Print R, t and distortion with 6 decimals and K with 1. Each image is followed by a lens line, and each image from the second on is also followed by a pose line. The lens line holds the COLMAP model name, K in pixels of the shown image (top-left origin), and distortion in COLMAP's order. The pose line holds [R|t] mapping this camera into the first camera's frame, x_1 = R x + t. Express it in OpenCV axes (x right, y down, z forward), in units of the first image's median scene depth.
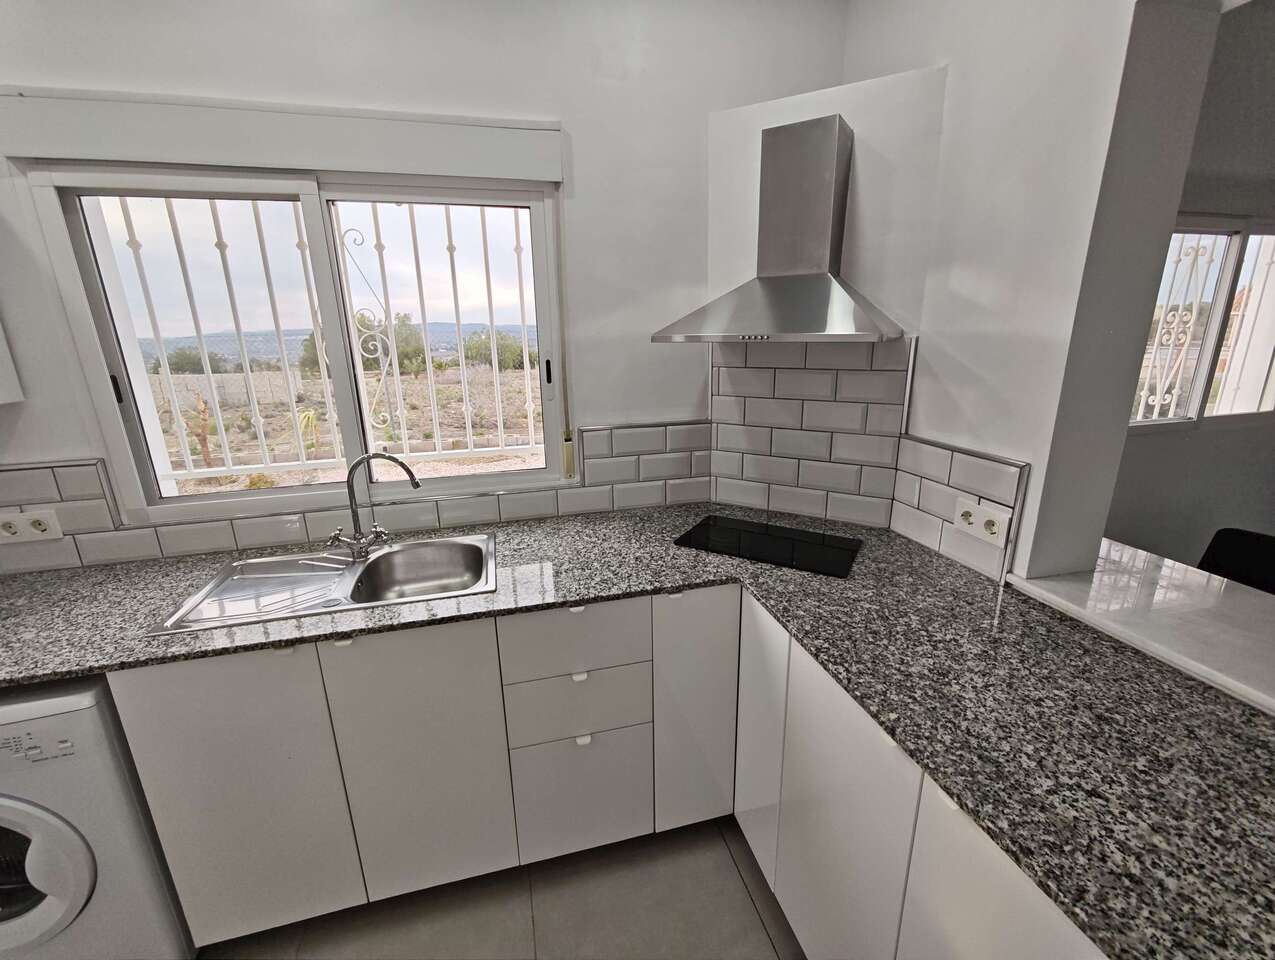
lens RADIAL K [[534.8, 0, 636.6], [0, 534.8, 479.8], [0, 0, 1]] dist [-0.001910, 0.001401]
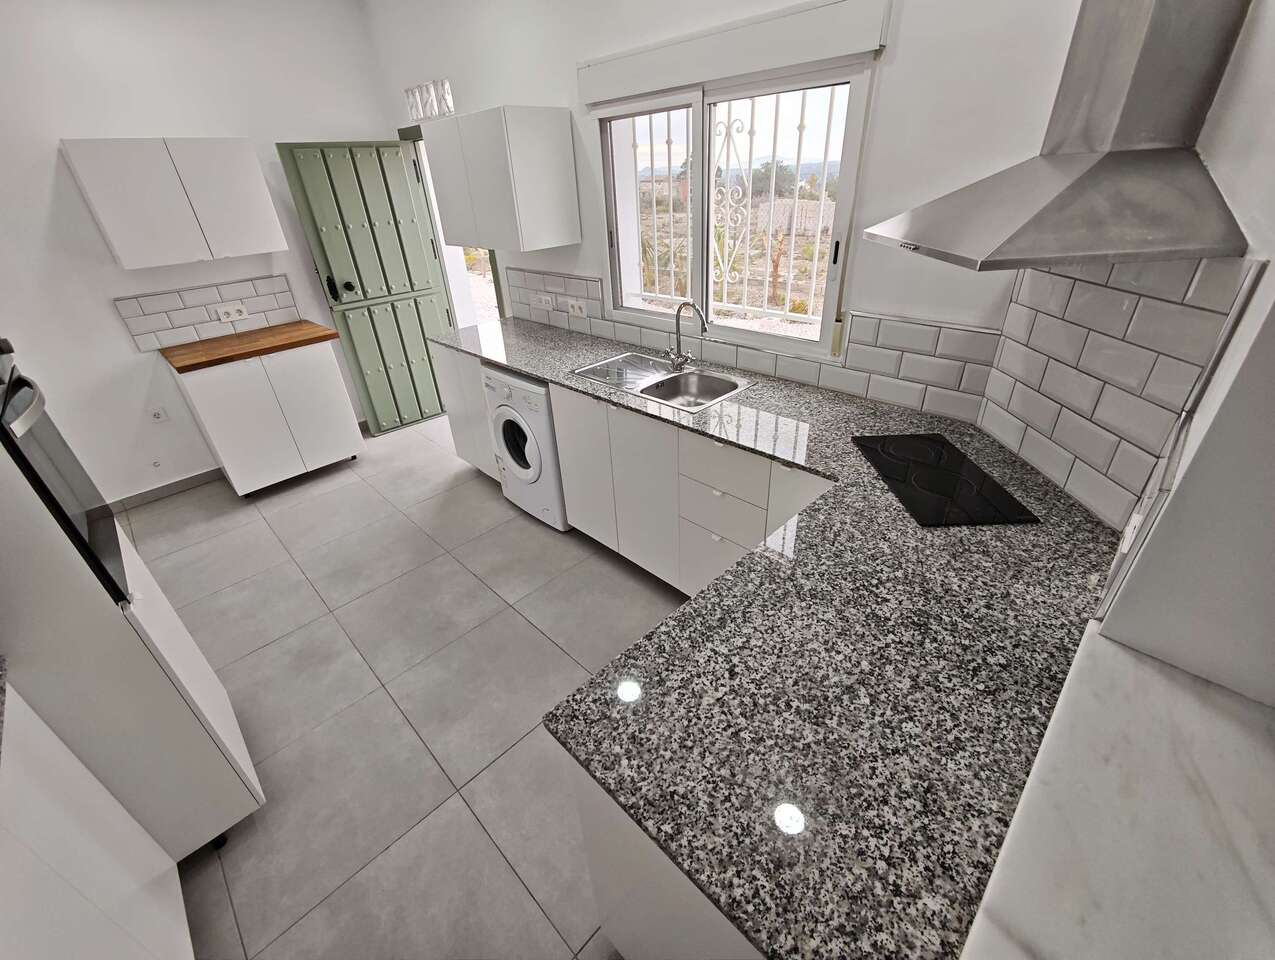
lens RADIAL K [[534.8, 0, 631.0], [0, 534.8, 481.7], [0, 0, 1]] dist [-0.001910, 0.001401]
pose [[0.498456, 0.429473, -0.753056, 0.725908], [-0.196722, 0.902037, 0.384226, -0.132136], [0.844300, -0.043377, 0.534113, 0.061006]]
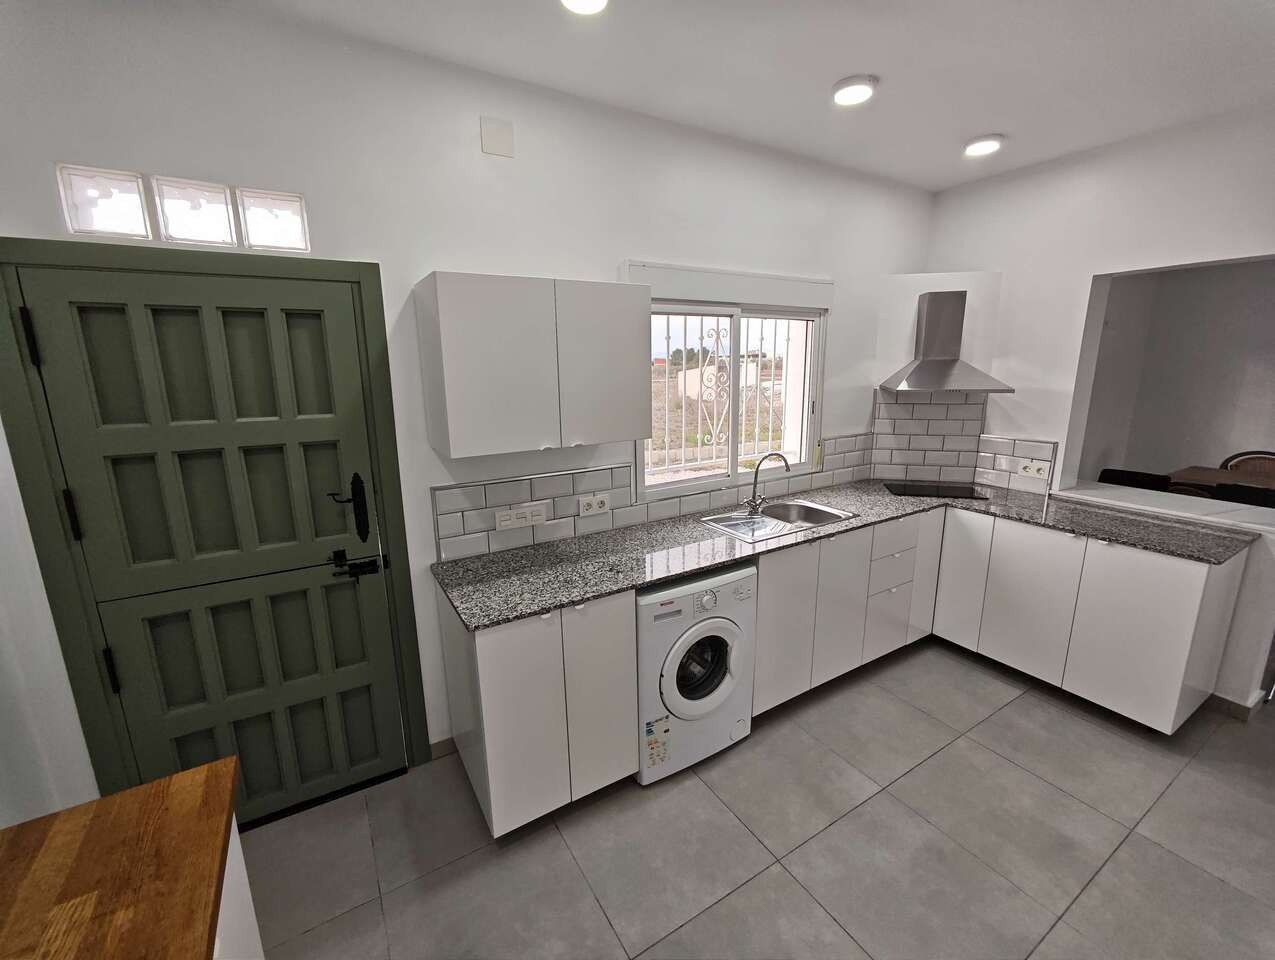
lens RADIAL K [[534.8, 0, 631.8], [0, 534.8, 483.2], [0, 0, 1]] dist [-0.001910, 0.001401]
pose [[0.955601, -0.057506, 0.288996, -1.438001], [0.074033, 0.996168, -0.046575, 0.100366], [-0.285211, 0.065903, 0.956197, -0.592389]]
